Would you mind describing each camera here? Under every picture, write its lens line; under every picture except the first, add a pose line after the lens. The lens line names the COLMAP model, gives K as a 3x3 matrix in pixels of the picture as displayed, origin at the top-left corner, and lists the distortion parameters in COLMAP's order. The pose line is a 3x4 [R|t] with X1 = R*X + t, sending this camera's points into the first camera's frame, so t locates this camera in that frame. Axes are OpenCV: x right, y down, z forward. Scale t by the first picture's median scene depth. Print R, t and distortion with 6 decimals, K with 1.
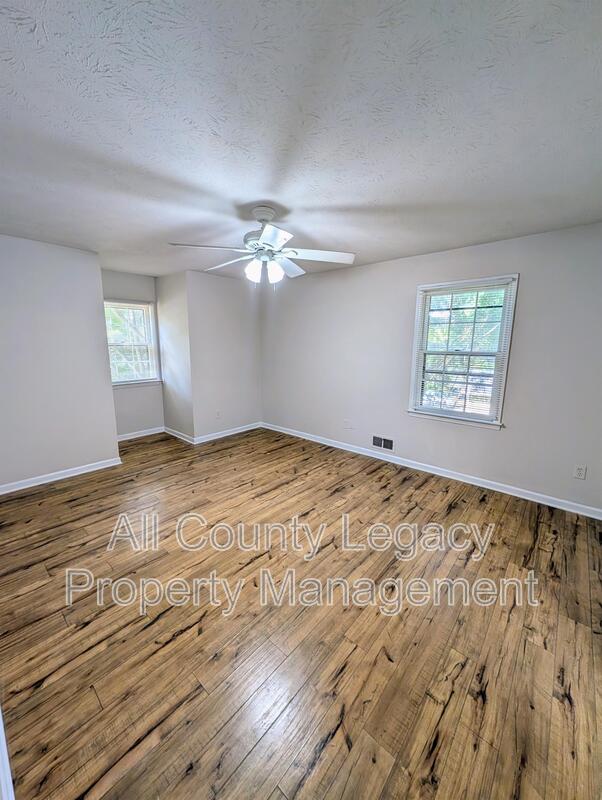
lens RADIAL K [[310.6, 0, 301.0], [0, 310.6, 400.0], [0, 0, 1]] dist [-0.000107, -0.000010]
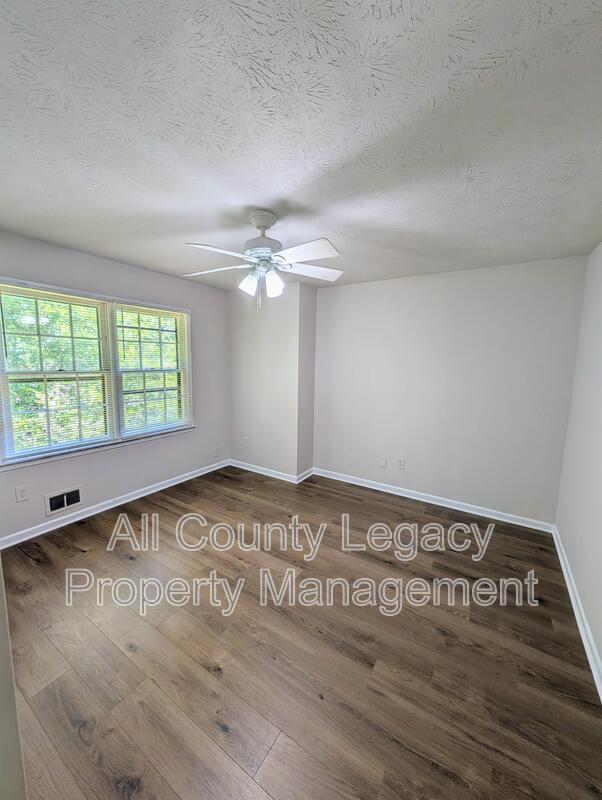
lens RADIAL K [[310.6, 0, 301.0], [0, 310.6, 400.0], [0, 0, 1]] dist [-0.000107, -0.000010]
pose [[-0.145398, -0.132843, 0.980414, -0.583187], [0.156881, 0.975312, 0.155418, -0.134678], [-0.976856, 0.176406, -0.120968, 0.637711]]
